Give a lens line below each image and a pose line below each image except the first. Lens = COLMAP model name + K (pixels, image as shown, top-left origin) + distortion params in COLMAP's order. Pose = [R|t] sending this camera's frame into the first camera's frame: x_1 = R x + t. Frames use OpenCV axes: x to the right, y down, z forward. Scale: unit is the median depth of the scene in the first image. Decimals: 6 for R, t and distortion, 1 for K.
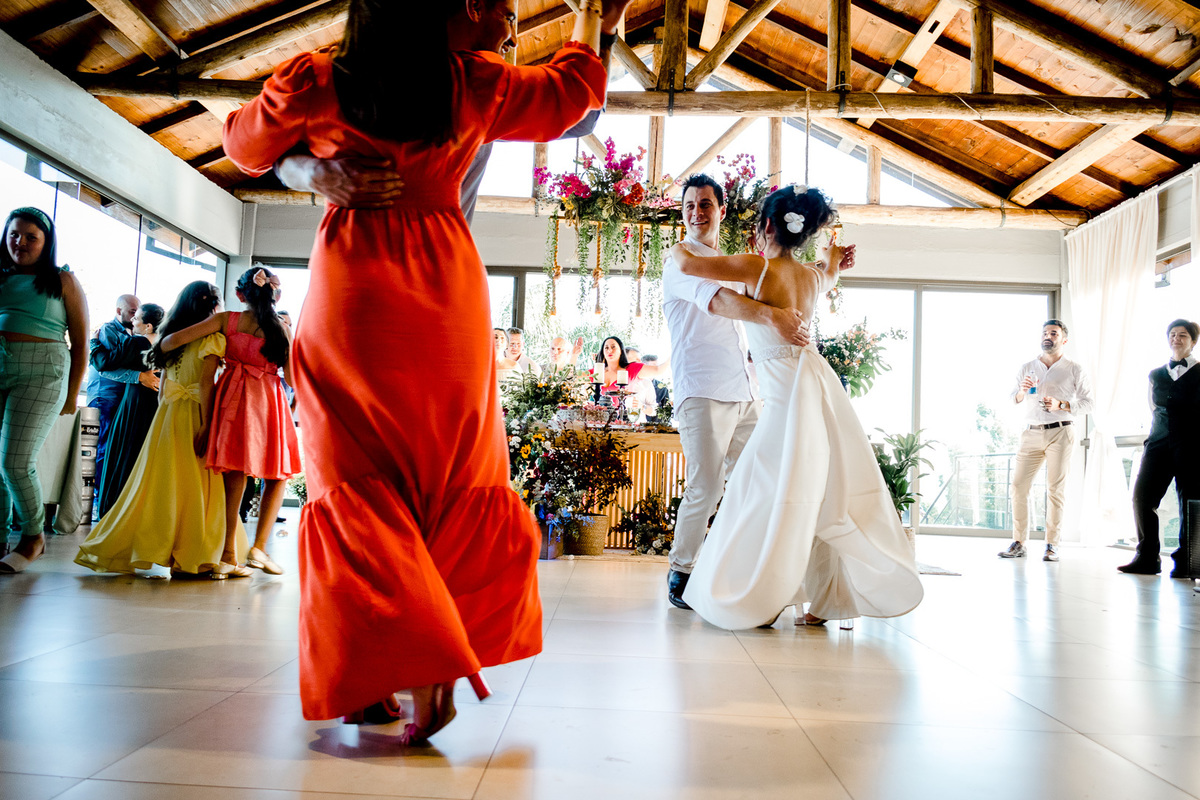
lens RADIAL K [[934.0, 0, 601.4], [0, 934.0, 471.9], [0, 0, 1]] dist [0.070283, -0.080317]
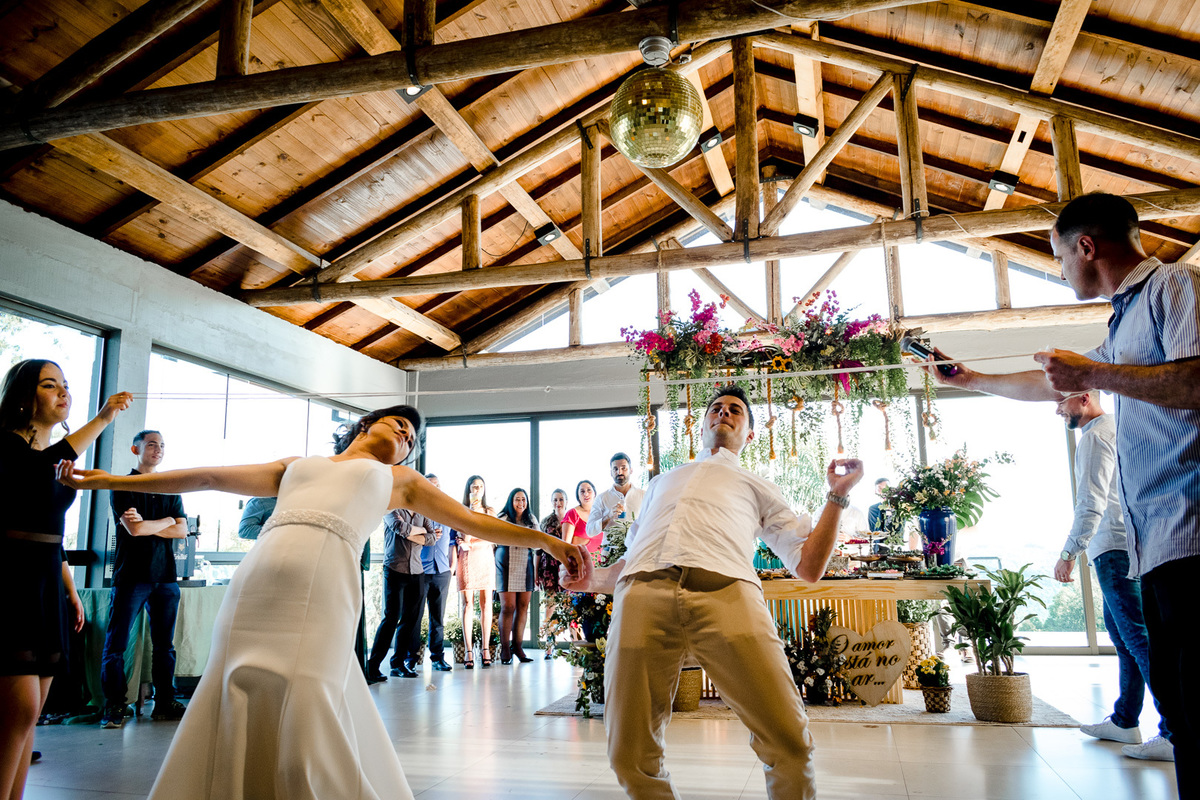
lens RADIAL K [[934.0, 0, 601.4], [0, 934.0, 471.9], [0, 0, 1]] dist [0.070283, -0.080317]
pose [[0.973700, -0.083913, -0.211816, 0.109378], [0.058302, 0.990519, -0.124394, -0.034746], [0.220246, 0.108773, 0.969361, 0.003403]]
